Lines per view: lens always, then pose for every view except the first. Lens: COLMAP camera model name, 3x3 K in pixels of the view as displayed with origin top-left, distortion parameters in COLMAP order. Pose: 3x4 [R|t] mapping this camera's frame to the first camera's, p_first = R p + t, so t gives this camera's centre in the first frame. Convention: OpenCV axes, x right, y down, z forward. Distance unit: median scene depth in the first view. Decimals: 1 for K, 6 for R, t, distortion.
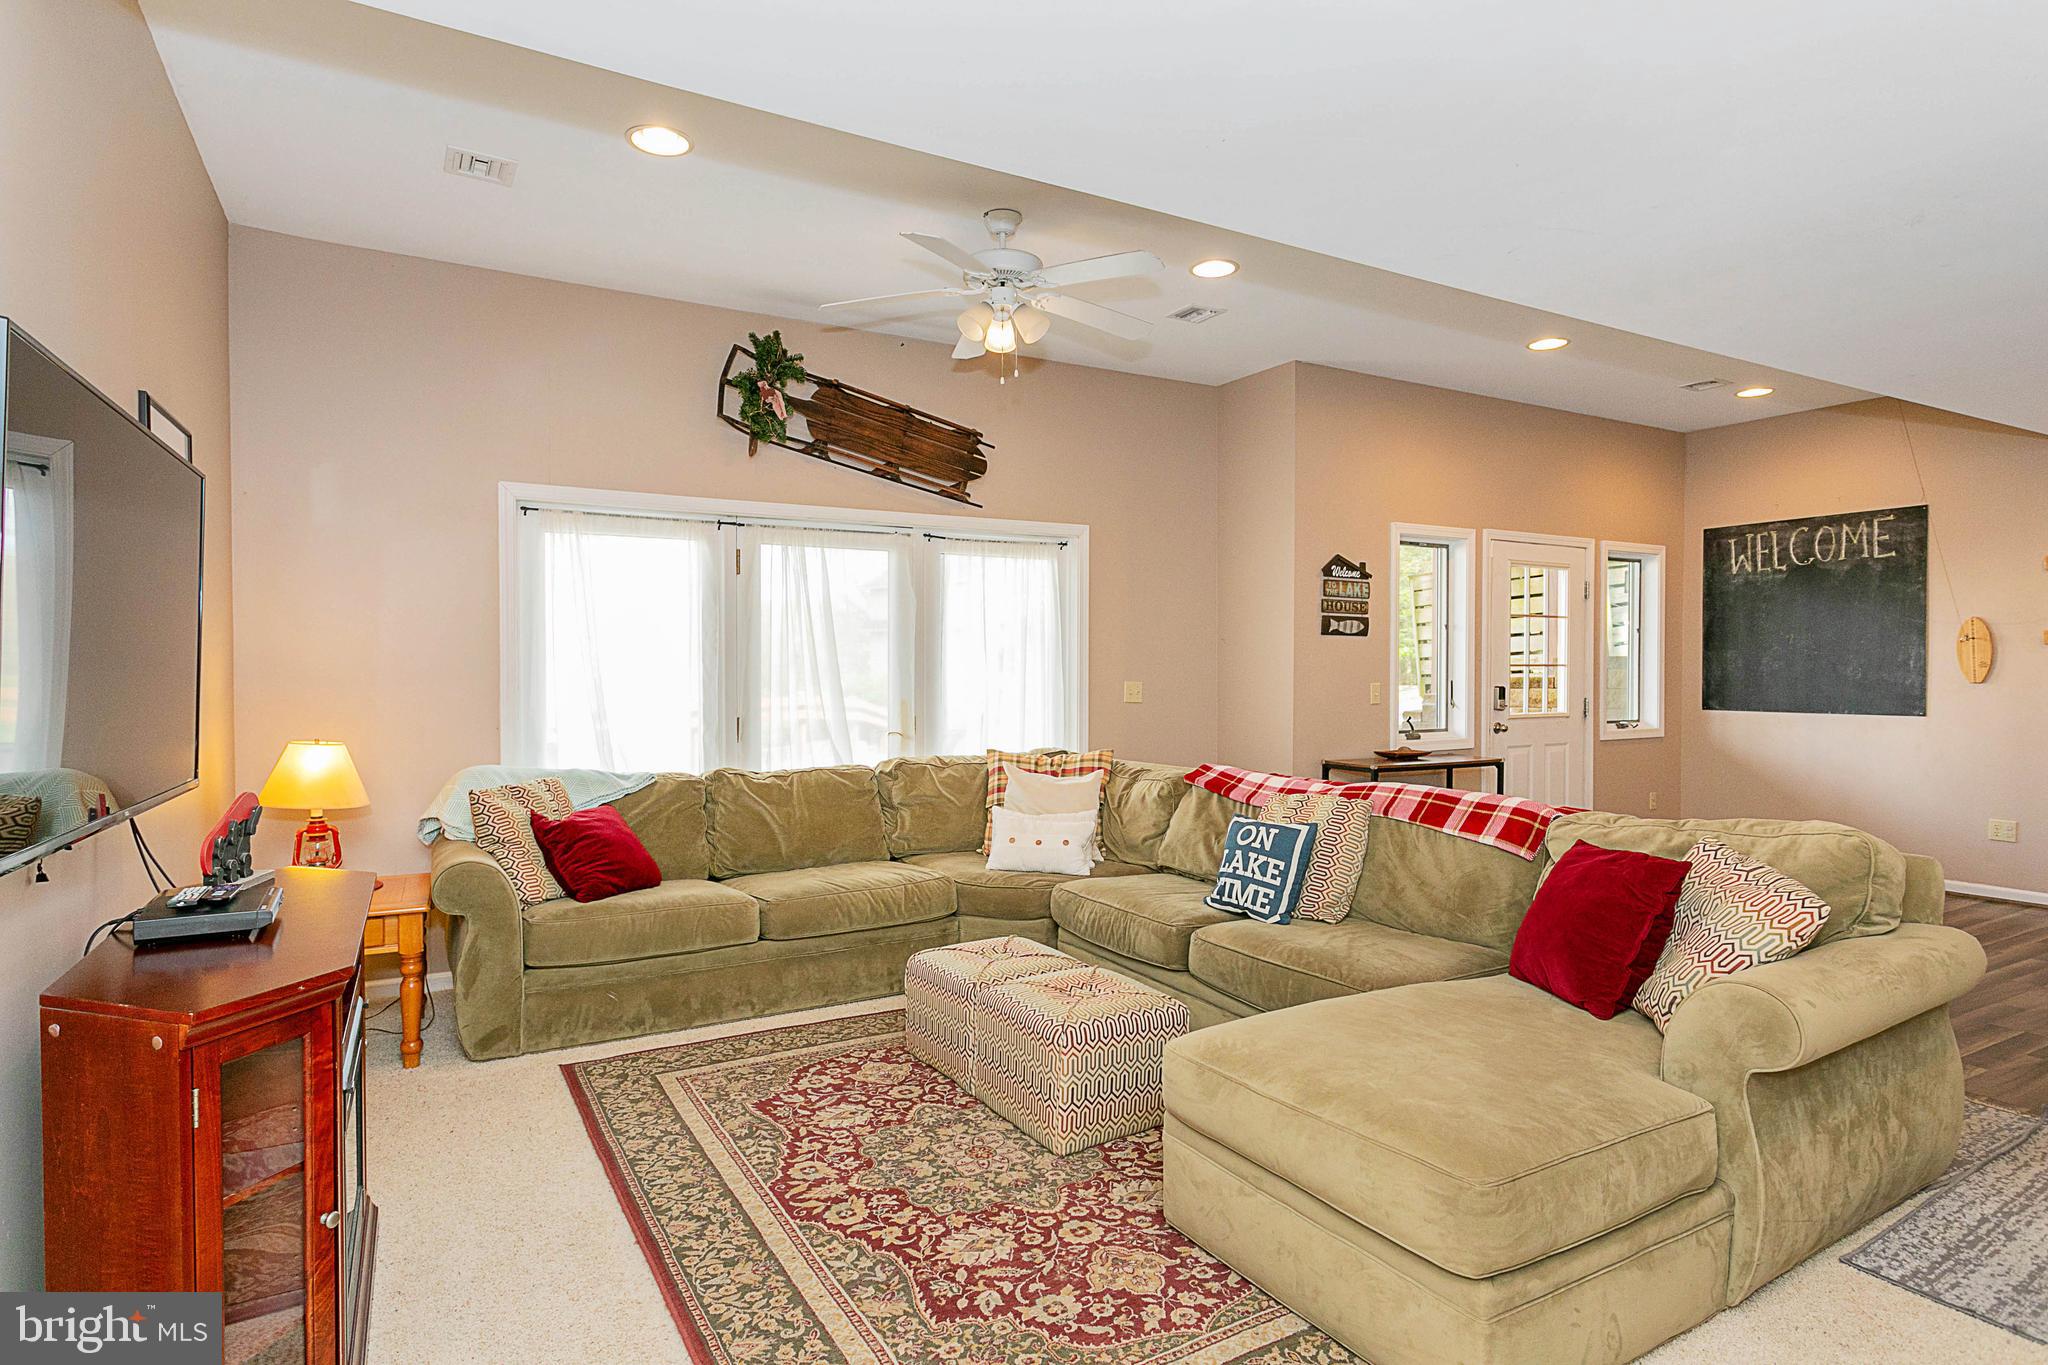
lens RADIAL K [[1093.0, 0, 1011.4], [0, 1093.0, 676.5], [0, 0, 1]] dist [0.002952, 0.001666]
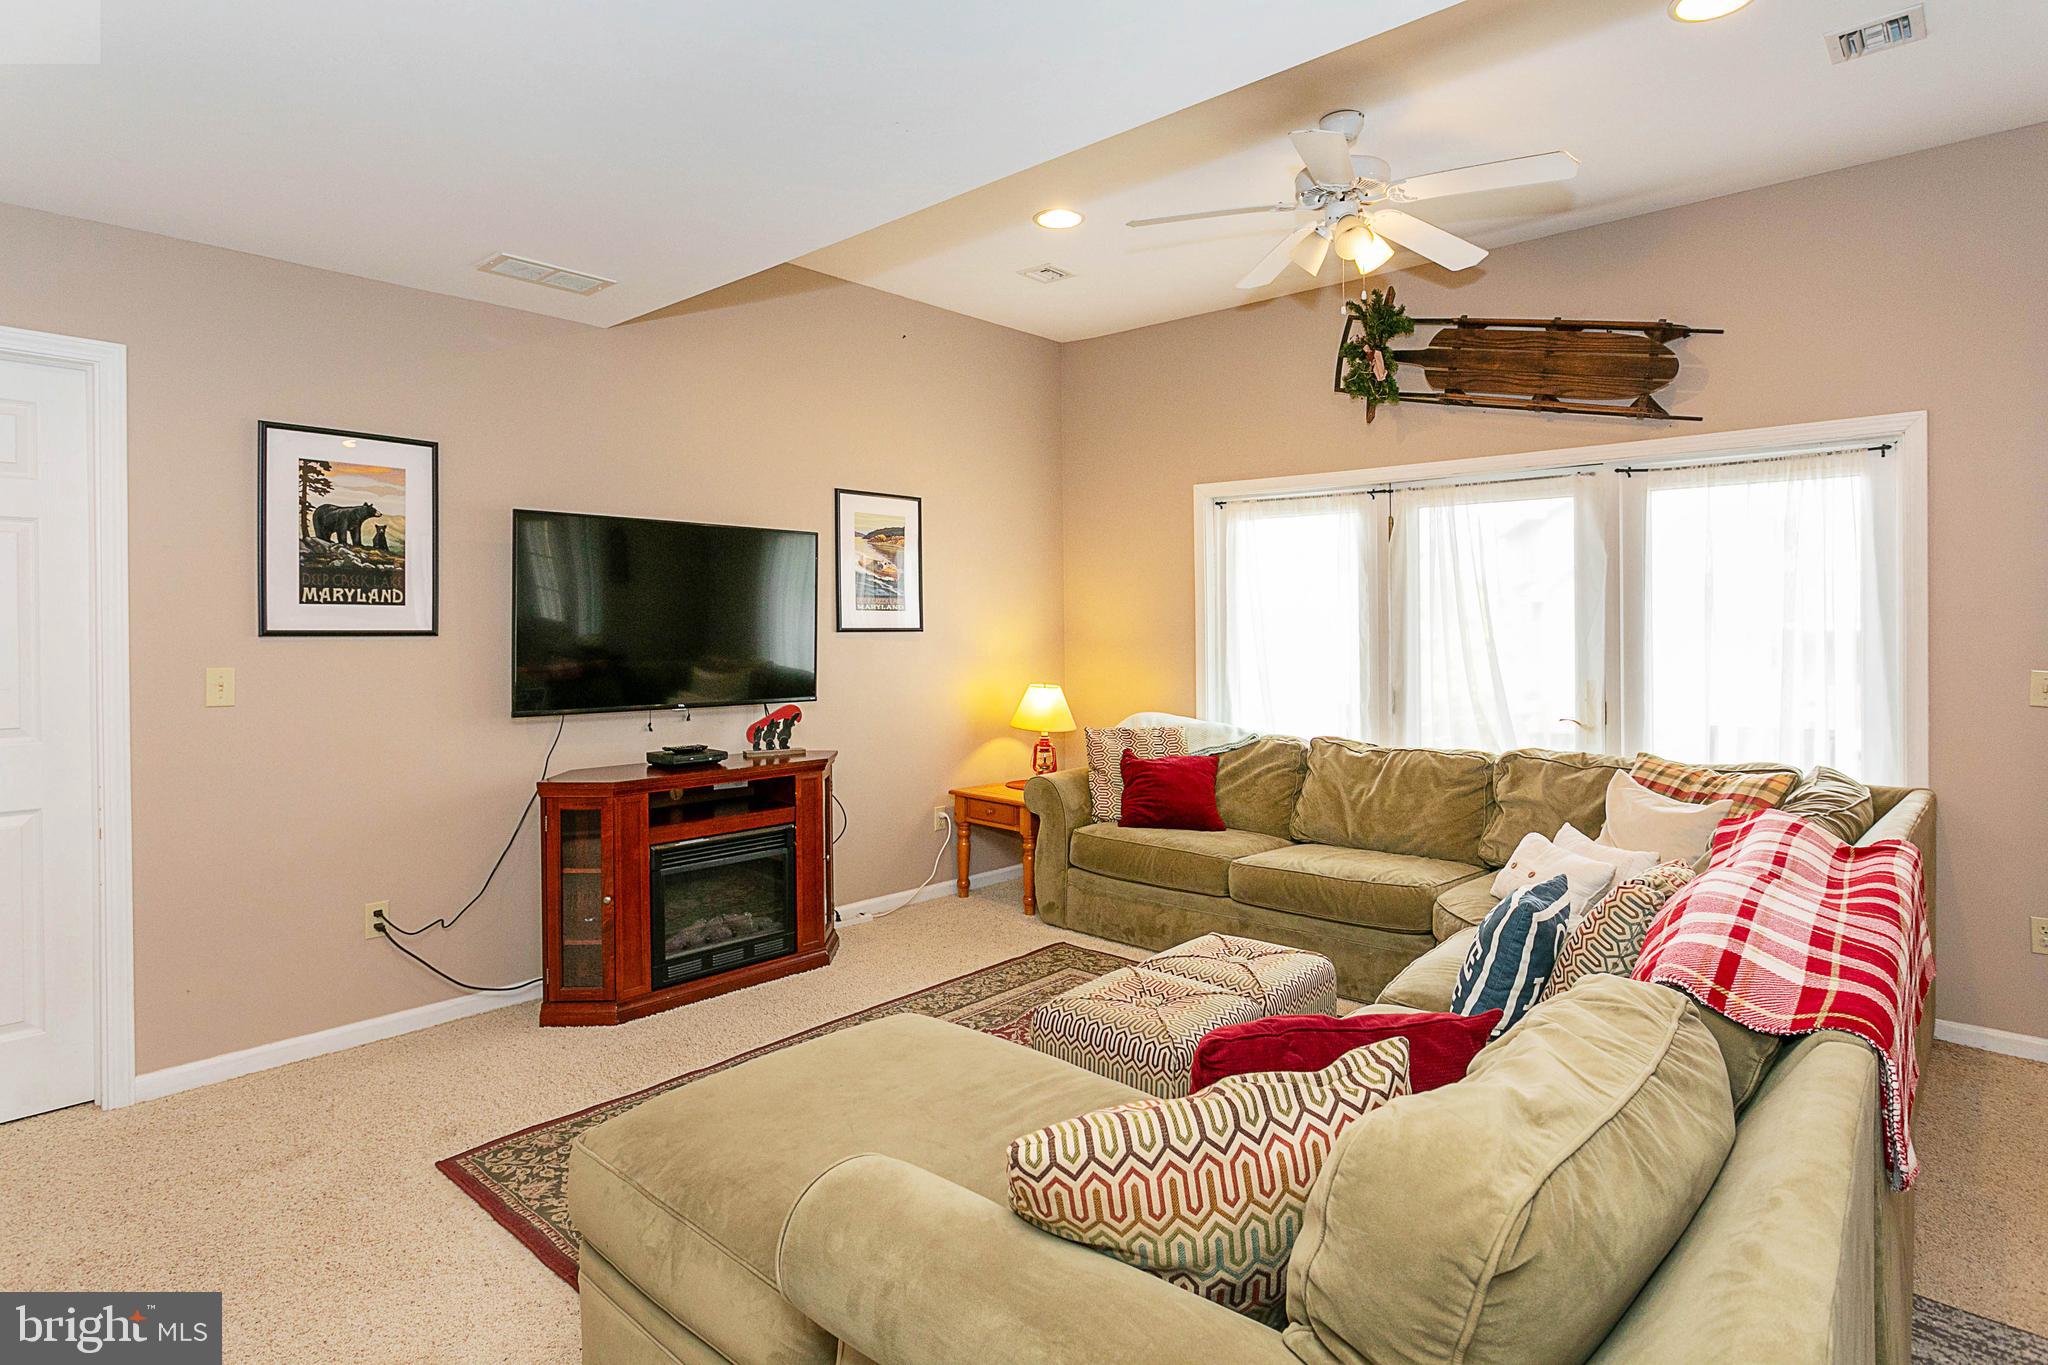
lens RADIAL K [[1093.0, 0, 1006.2], [0, 1093.0, 629.2], [0, 0, 1]] dist [0.002952, 0.001666]
pose [[0.312093, 0.007585, -0.950021, 0.429202], [-0.007508, 0.999957, 0.005517, -0.013890], [0.950022, 0.005411, 0.312136, 0.280084]]
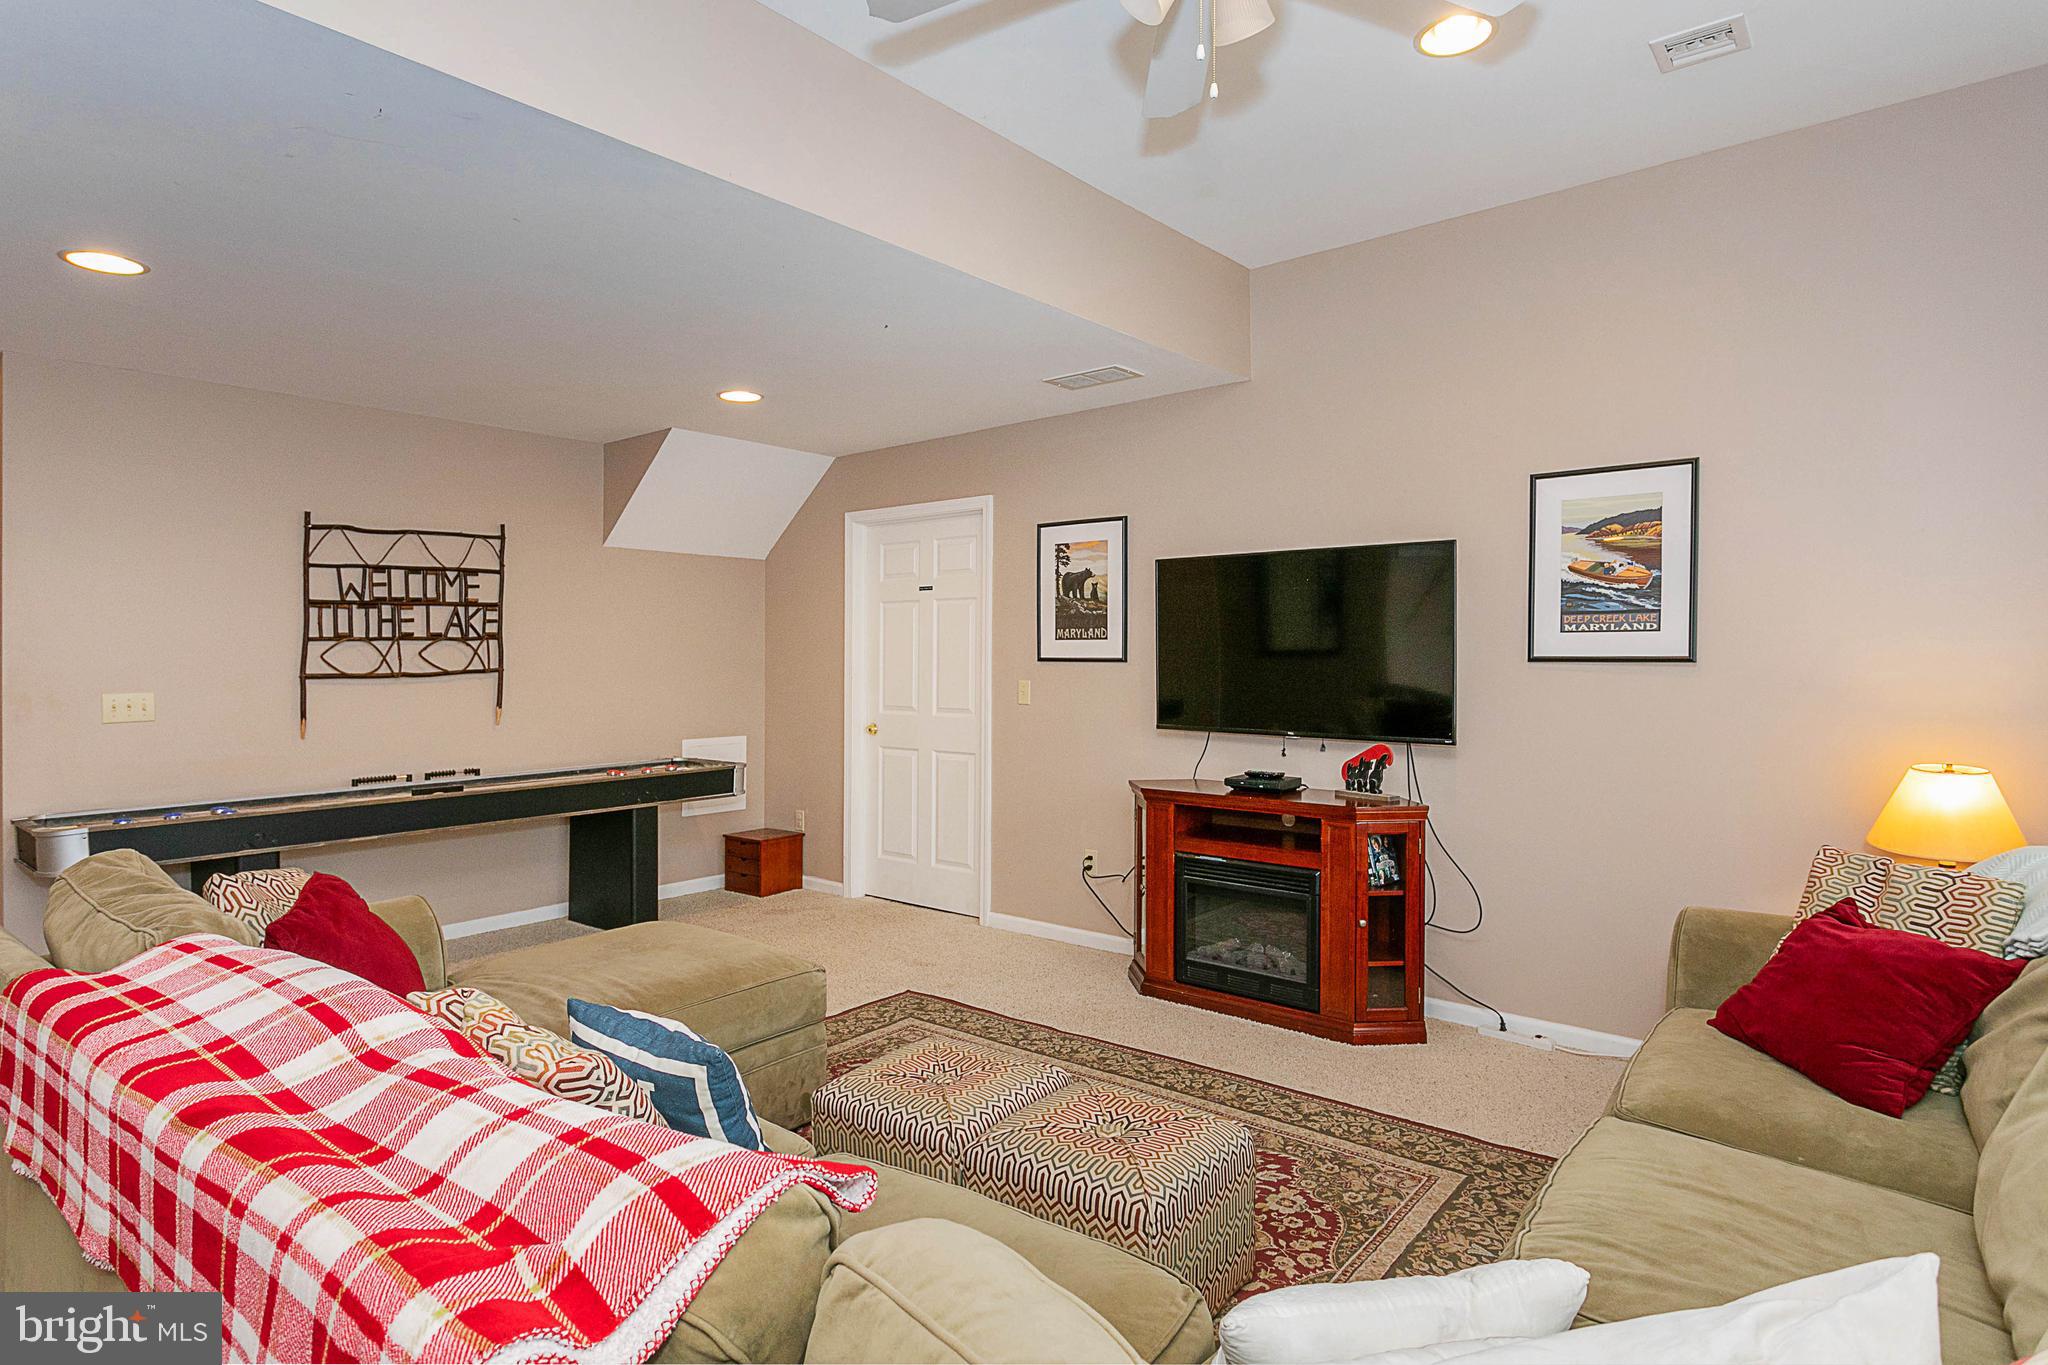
lens RADIAL K [[1093.0, 0, 1015.3], [0, 1093.0, 676.3], [0, 0, 1]] dist [0.002952, 0.001666]
pose [[-0.932249, 0.015458, -0.361487, 0.144220], [0.005461, 0.999574, 0.028660, -0.017234], [0.361776, 0.024744, -0.931937, 0.842333]]
